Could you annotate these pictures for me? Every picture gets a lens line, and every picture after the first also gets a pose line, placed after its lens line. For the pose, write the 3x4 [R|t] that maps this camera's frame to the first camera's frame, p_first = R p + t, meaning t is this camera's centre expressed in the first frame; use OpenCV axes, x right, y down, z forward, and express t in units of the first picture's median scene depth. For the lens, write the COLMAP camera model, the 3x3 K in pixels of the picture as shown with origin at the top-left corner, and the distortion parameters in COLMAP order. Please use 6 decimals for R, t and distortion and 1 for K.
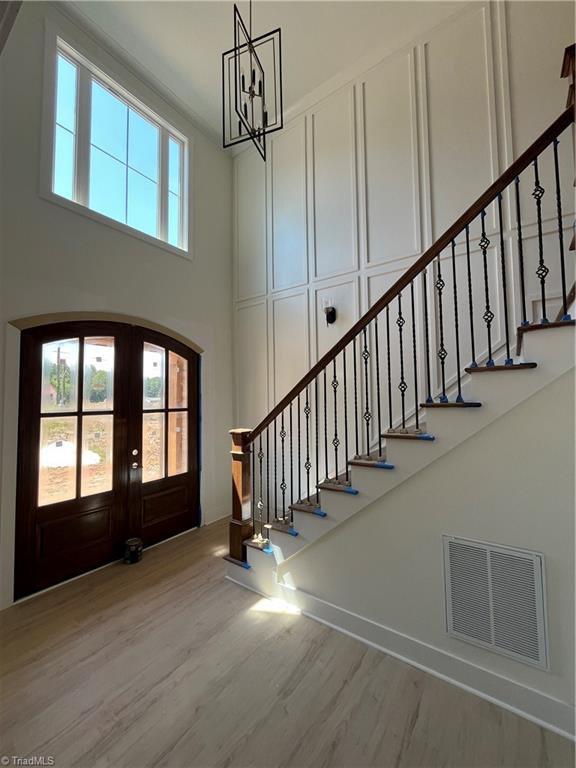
lens RADIAL K [[312.4, 0, 286.6], [0, 312.4, 384.3], [0, 0, 1]] dist [-0.002050, 0.000197]
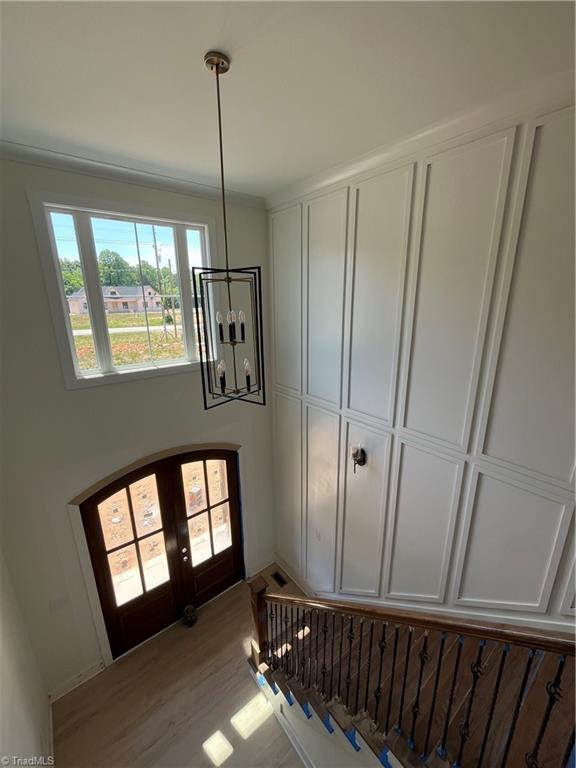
lens RADIAL K [[312.4, 0, 287.4], [0, 312.4, 379.1], [0, 0, 1]] dist [-0.002050, 0.000197]
pose [[0.961461, 0.072393, -0.265238, 0.169818], [0.014208, 0.950342, 0.310884, -0.759067], [0.274572, -0.302672, 0.912688, 0.191714]]
